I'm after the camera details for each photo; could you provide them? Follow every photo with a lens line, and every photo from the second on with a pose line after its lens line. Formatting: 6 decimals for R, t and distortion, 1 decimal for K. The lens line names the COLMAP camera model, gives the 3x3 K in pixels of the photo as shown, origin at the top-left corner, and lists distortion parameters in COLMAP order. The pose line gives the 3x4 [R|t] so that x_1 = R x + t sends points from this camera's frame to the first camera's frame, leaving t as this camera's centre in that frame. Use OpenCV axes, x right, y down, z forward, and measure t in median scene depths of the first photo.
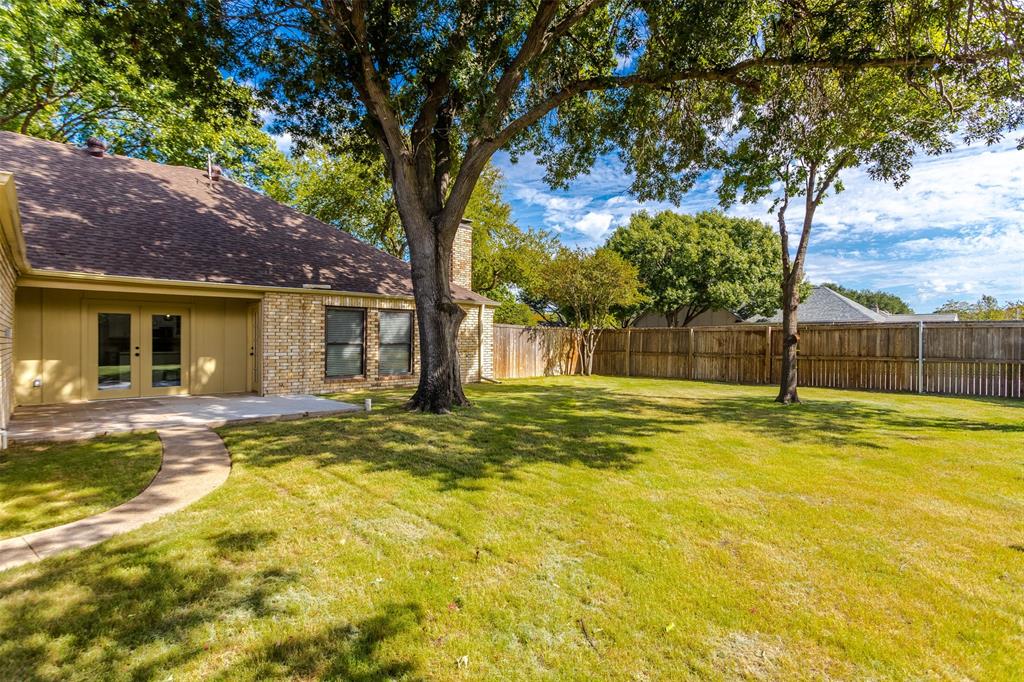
lens RADIAL K [[489.7, 0, 509.4], [0, 489.7, 343.0], [0, 0, 1]] dist [0.001472, 0.001069]
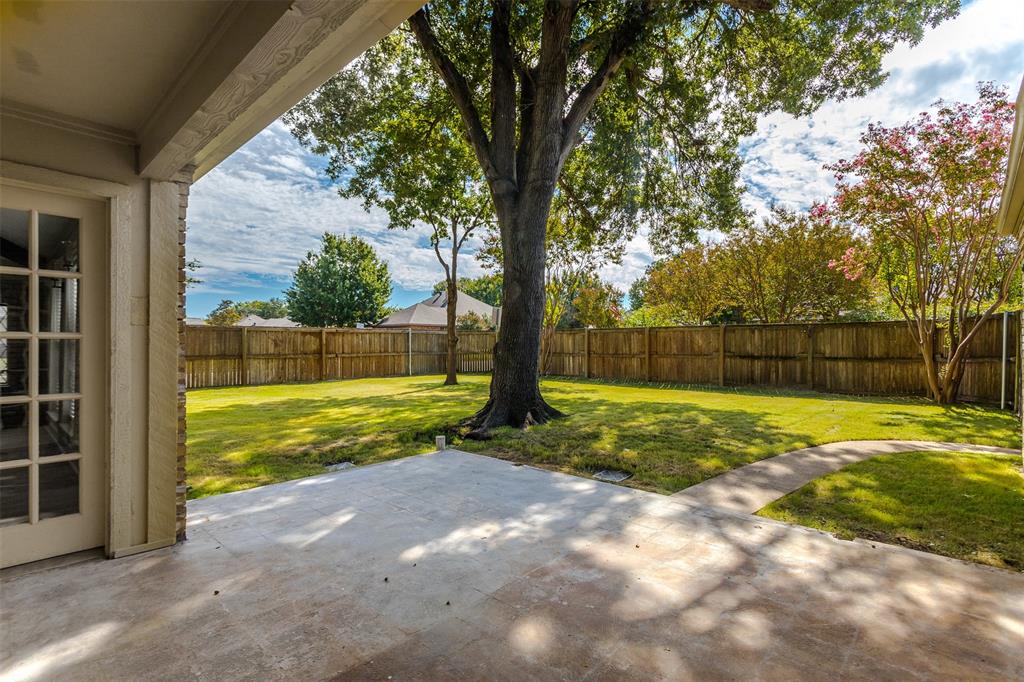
lens RADIAL K [[489.7, 0, 509.4], [0, 489.7, 343.0], [0, 0, 1]] dist [0.001472, 0.001069]
pose [[-0.052331, -0.005684, 0.998614, -0.576488], [0.001890, 0.999981, 0.005790, -0.005937], [-0.998628, 0.002190, -0.052319, 0.619158]]
